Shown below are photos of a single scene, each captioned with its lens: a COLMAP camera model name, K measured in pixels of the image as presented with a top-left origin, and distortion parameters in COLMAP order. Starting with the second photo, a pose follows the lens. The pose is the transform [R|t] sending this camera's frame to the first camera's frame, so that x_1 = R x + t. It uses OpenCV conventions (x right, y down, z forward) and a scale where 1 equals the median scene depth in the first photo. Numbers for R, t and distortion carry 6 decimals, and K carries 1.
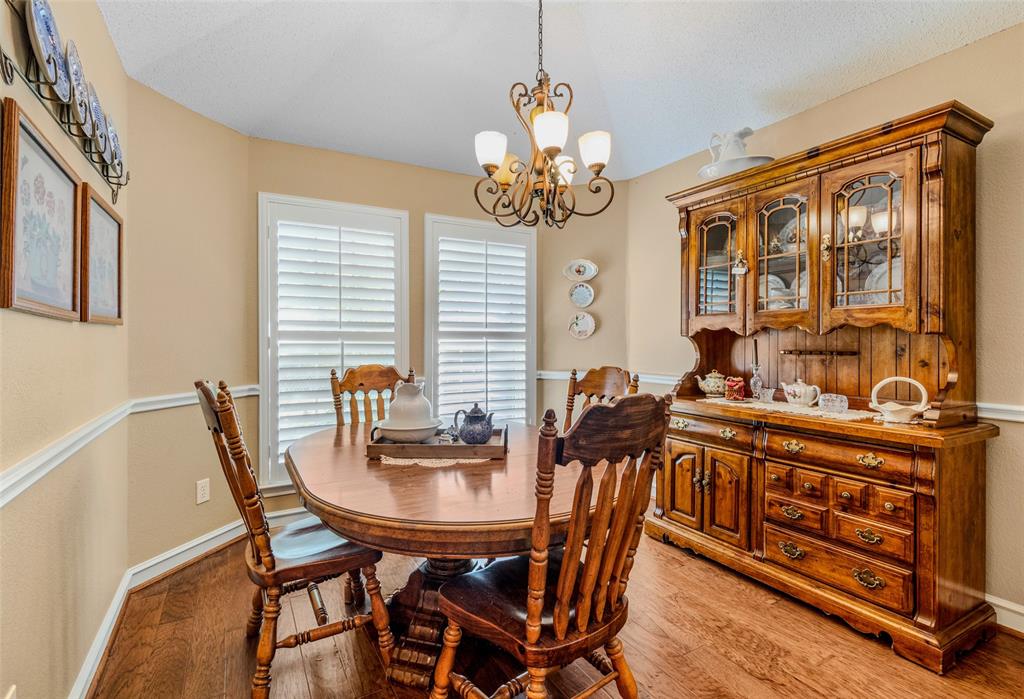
lens RADIAL K [[502.4, 0, 514.2], [0, 502.4, 344.2], [0, 0, 1]] dist [0.004038, 0.001629]
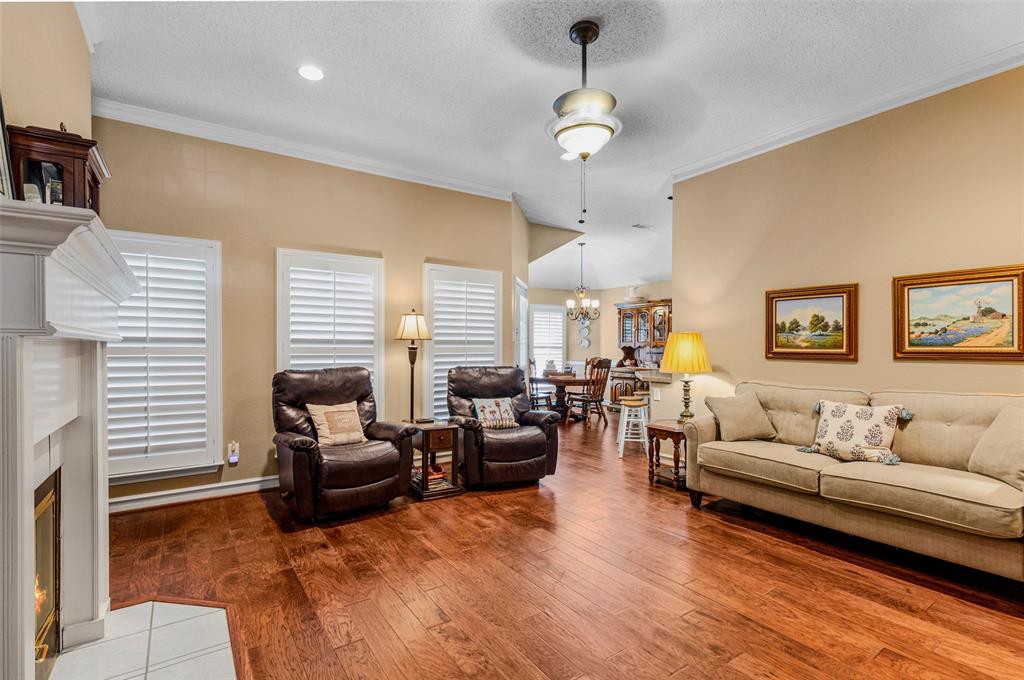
lens RADIAL K [[491.5, 0, 527.8], [0, 491.5, 349.4], [0, 0, 1]] dist [-0.001059, 0.000746]
pose [[0.995736, -0.000382, 0.092250, -0.545470], [0.000786, 0.999990, -0.004345, 0.003762], [-0.092247, 0.004399, 0.995726, -2.123145]]
